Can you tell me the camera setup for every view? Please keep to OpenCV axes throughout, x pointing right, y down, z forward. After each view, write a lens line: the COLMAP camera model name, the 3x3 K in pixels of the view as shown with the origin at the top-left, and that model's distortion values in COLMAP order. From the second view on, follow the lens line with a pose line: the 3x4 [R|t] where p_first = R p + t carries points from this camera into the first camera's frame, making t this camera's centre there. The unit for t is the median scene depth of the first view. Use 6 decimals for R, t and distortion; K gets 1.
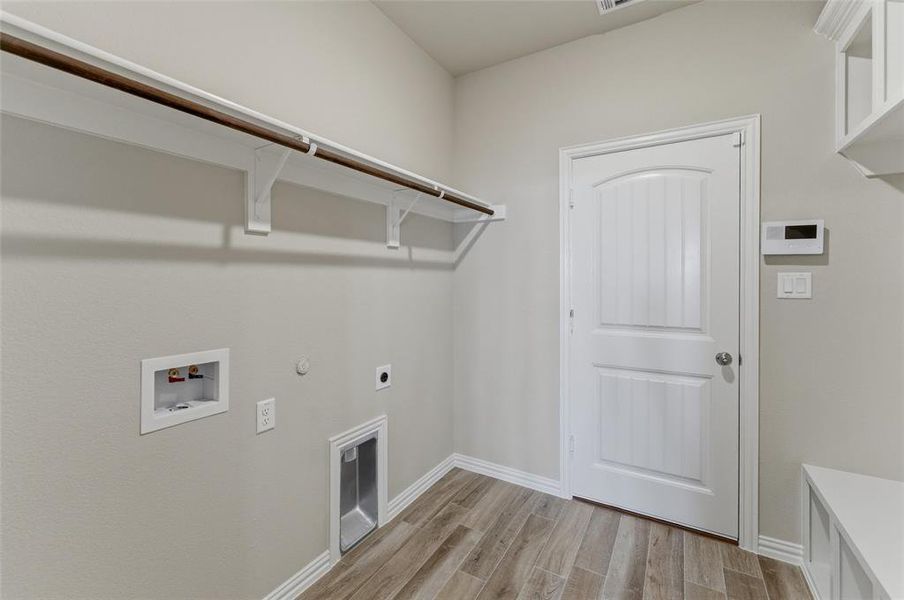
lens RADIAL K [[376.6, 0, 443.3], [0, 376.6, 279.6], [0, 0, 1]] dist [-0.002942, 0.000643]
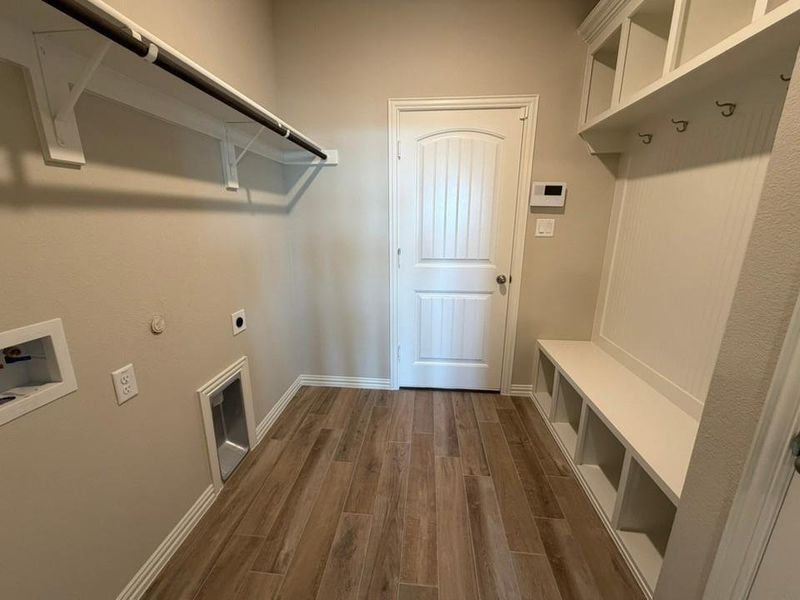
lens RADIAL K [[319.8, 0, 397.1], [0, 319.8, 297.2], [0, 0, 1]] dist [0.001880, -0.001461]
pose [[0.901745, -0.100254, 0.420482, -0.153105], [-0.002015, 0.971748, 0.236011, -0.015350], [-0.432264, -0.213669, 0.876067, 0.081132]]
